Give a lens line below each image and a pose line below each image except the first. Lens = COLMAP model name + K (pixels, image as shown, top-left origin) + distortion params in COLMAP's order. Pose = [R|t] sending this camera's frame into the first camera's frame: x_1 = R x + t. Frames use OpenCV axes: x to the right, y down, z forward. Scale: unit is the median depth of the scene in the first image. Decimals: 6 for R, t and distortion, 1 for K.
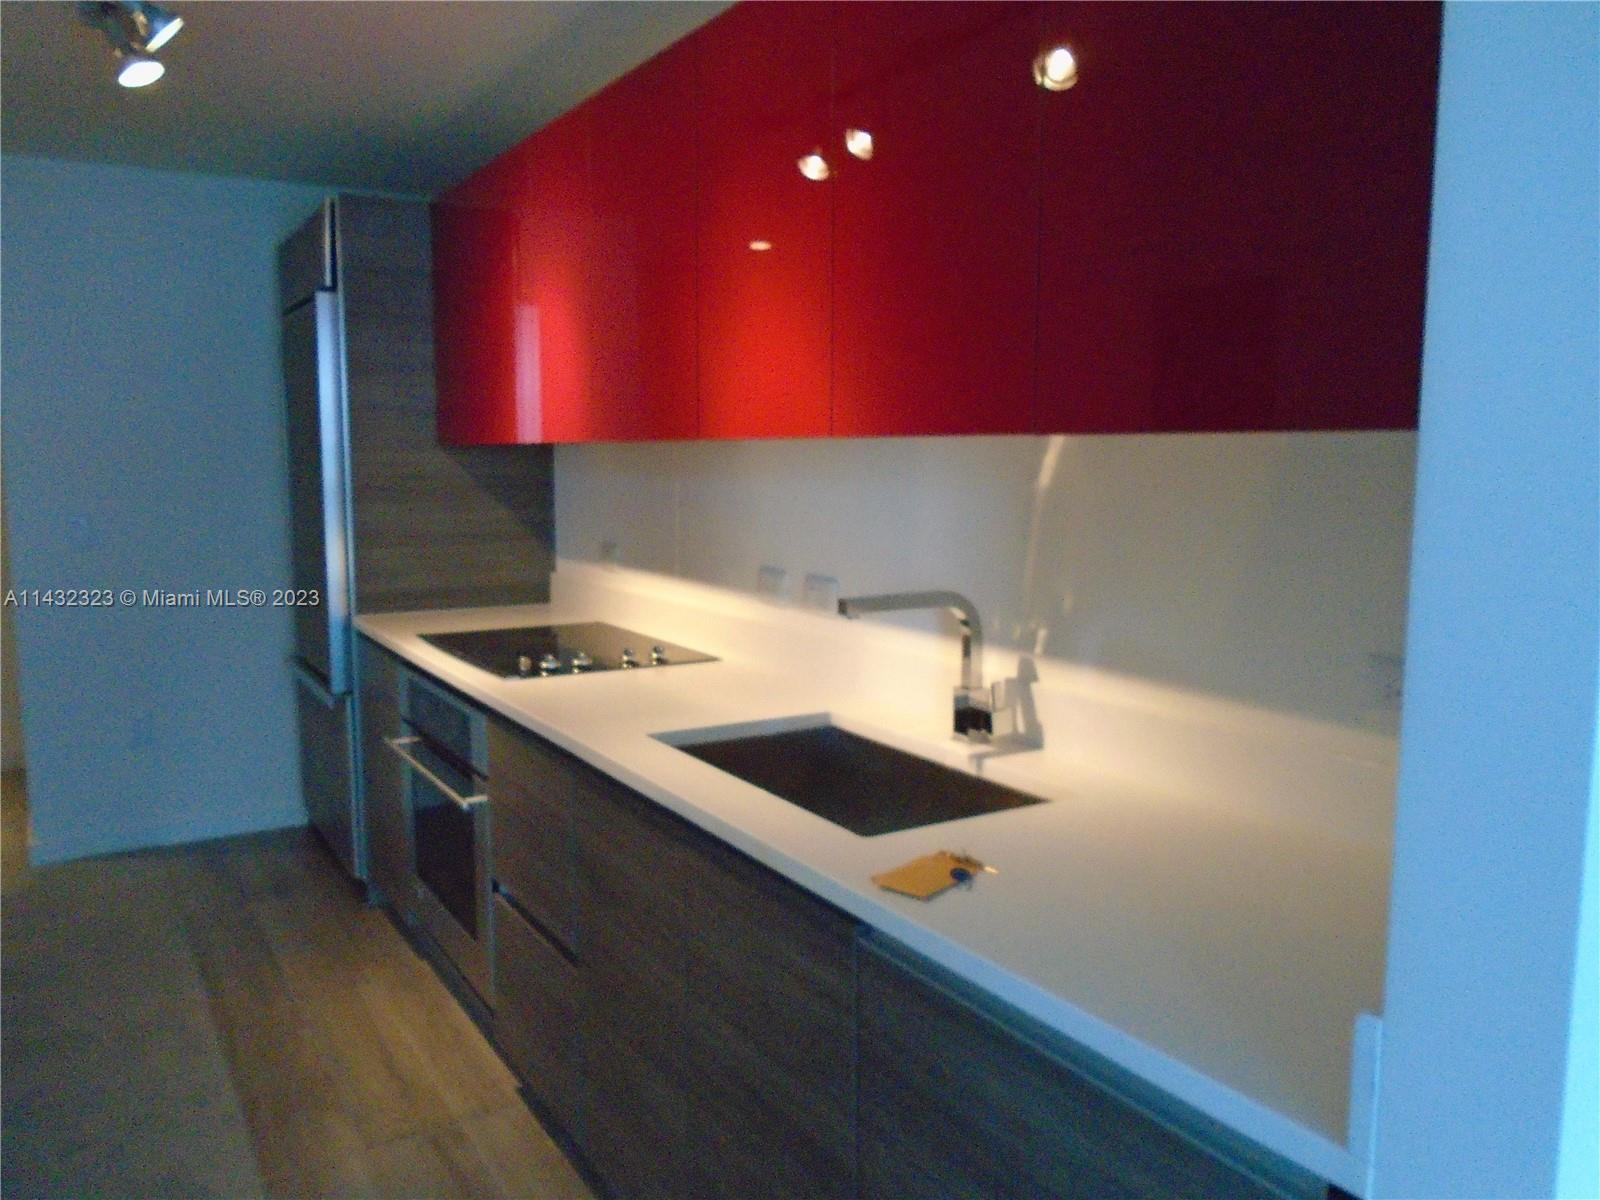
lens RADIAL K [[1226.4, 0, 791.1], [0, 1226.4, 601.5], [0, 0, 1]] dist [0.012838, -0.001887]
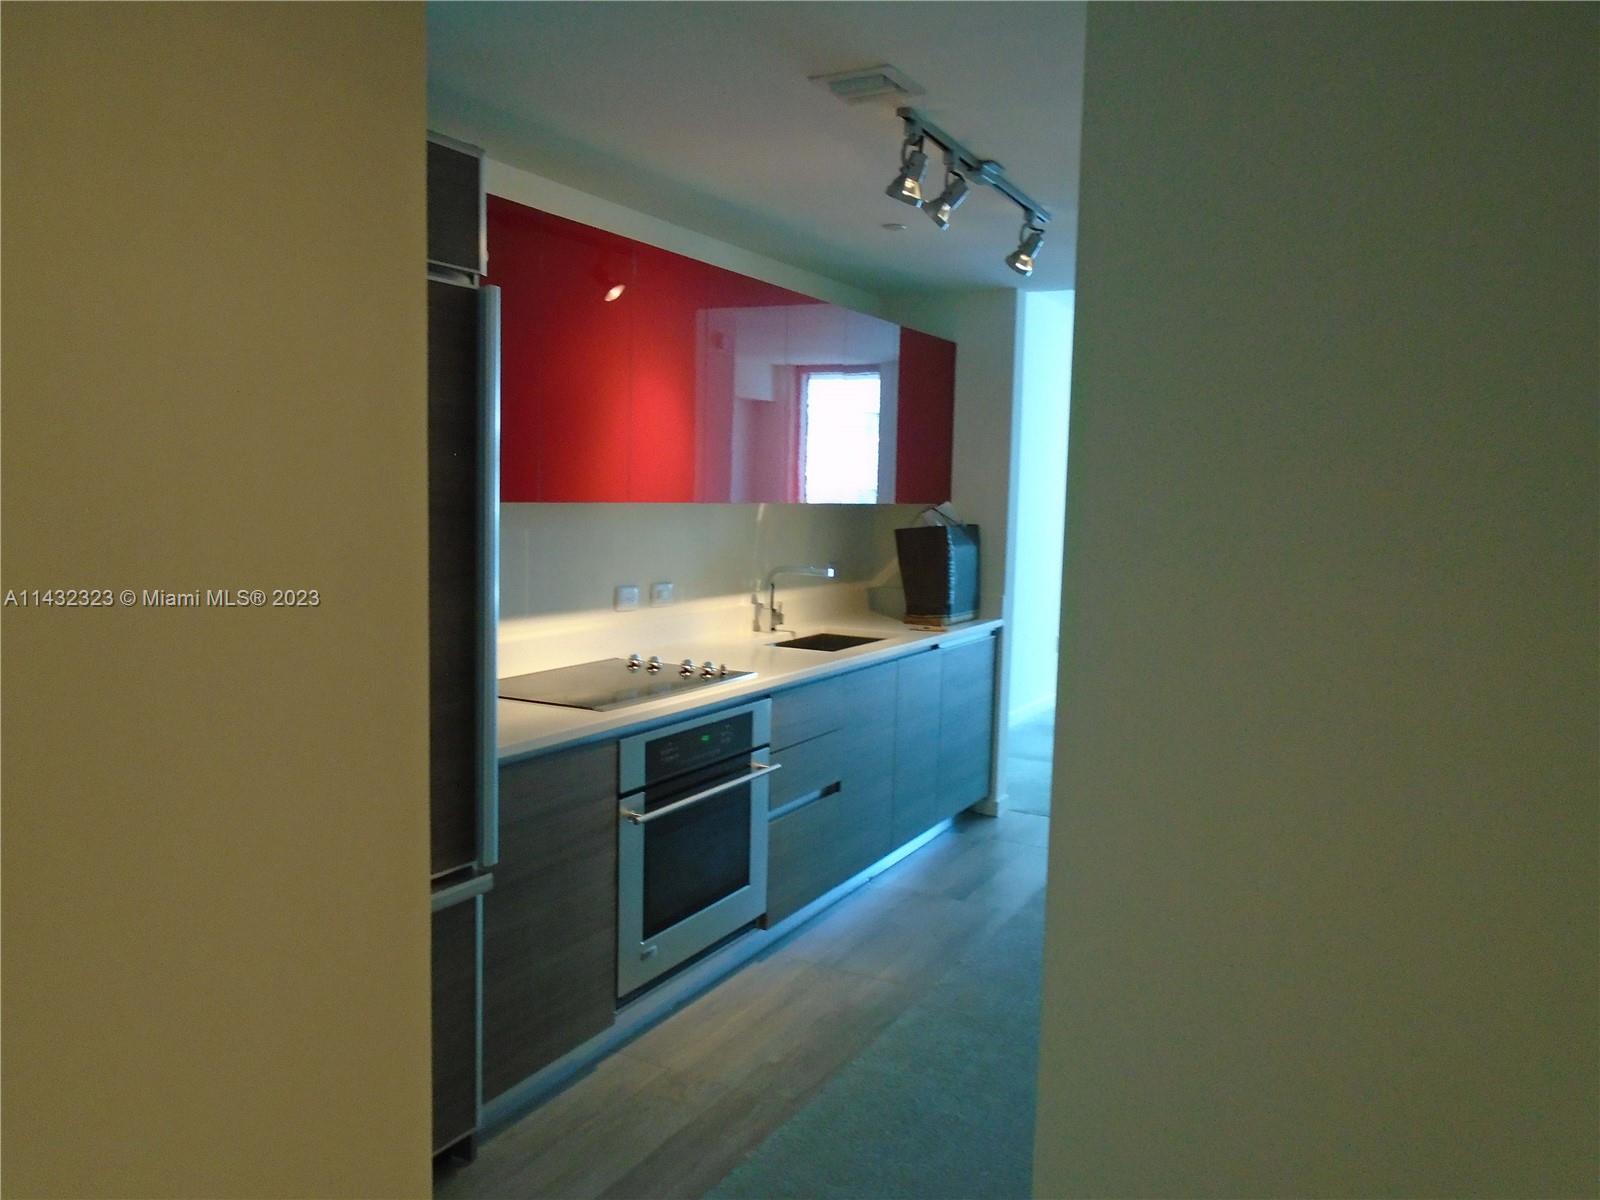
lens RADIAL K [[1226.4, 0, 791.1], [0, 1226.4, 601.5], [0, 0, 1]] dist [0.012838, -0.001887]
pose [[-0.499347, -0.088661, 0.861854, -1.193168], [0.082939, 0.985290, 0.149413, -0.182438], [-0.862423, 0.146090, -0.484648, 1.344523]]
